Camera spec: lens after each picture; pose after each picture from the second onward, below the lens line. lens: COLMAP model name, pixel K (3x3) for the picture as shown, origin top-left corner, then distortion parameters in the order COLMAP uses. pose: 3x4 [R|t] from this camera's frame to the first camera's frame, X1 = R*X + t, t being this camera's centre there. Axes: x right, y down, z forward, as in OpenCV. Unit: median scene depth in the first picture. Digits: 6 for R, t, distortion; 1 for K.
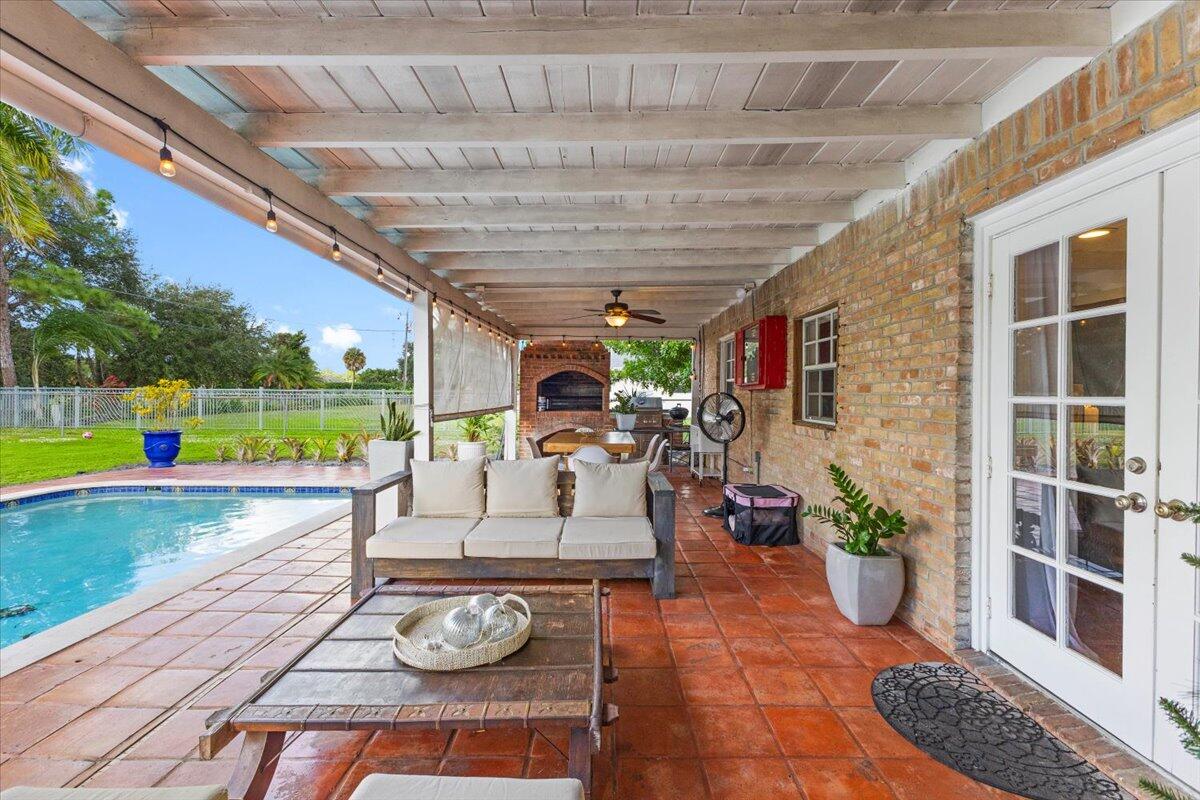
lens RADIAL K [[521.5, 0, 601.2], [0, 521.5, 388.7], [0, 0, 1]] dist [0.008430, 0.000041]
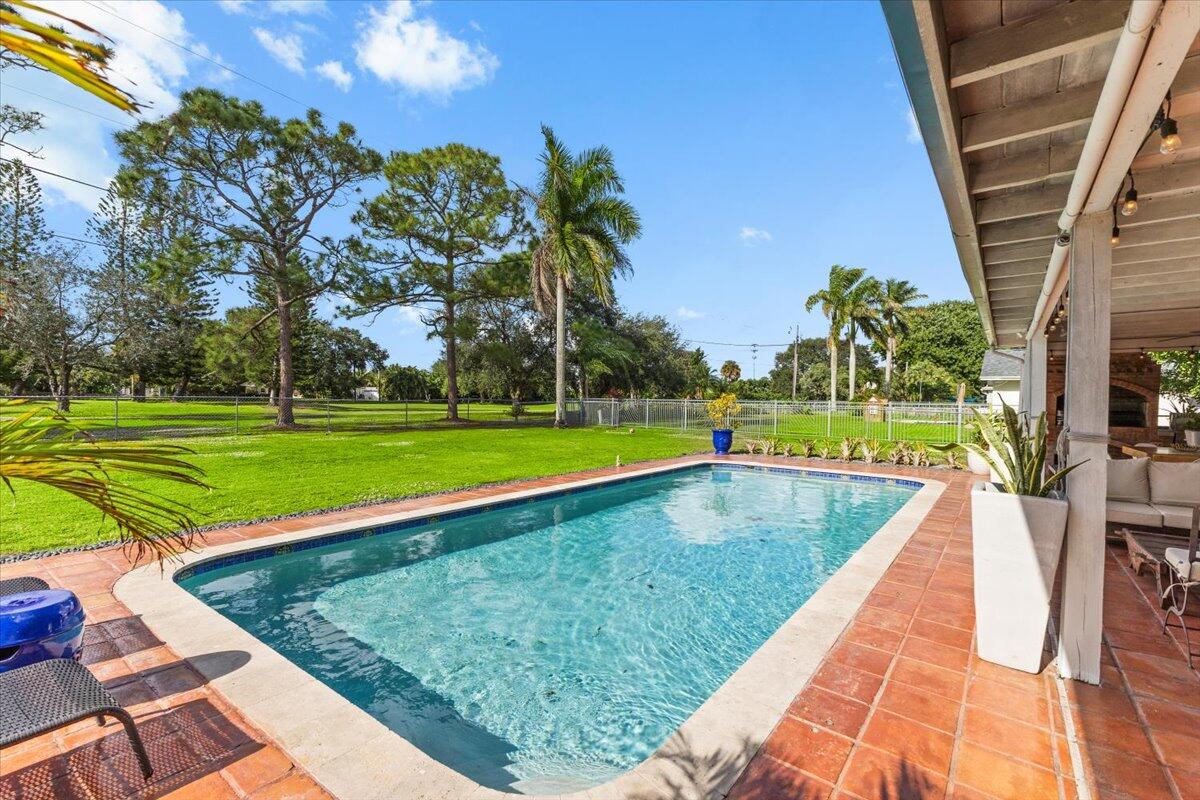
lens RADIAL K [[535.2, 0, 615.3], [0, 535.2, 406.0], [0, 0, 1]] dist [-0.001262, -0.000483]
pose [[0.809423, 0.015689, -0.587017, -0.208312], [-0.008759, 0.999854, 0.014646, -0.001184], [0.587161, -0.006713, 0.809442, -0.335181]]
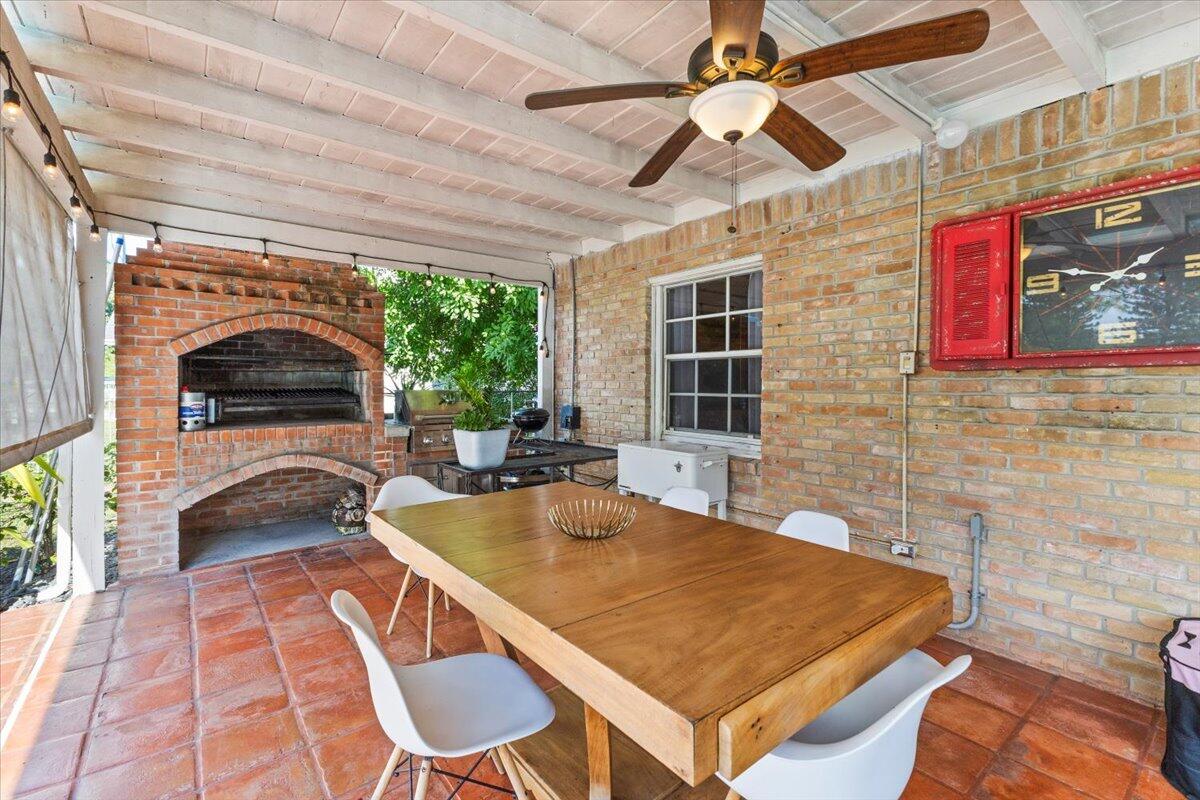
lens RADIAL K [[521.5, 0, 601.2], [0, 521.5, 388.7], [0, 0, 1]] dist [0.008430, 0.000041]
pose [[0.773982, -0.009911, 0.633130, -0.127385], [0.000807, 0.999892, 0.014666, 0.007521], [-0.633207, -0.010840, 0.773906, 0.519731]]
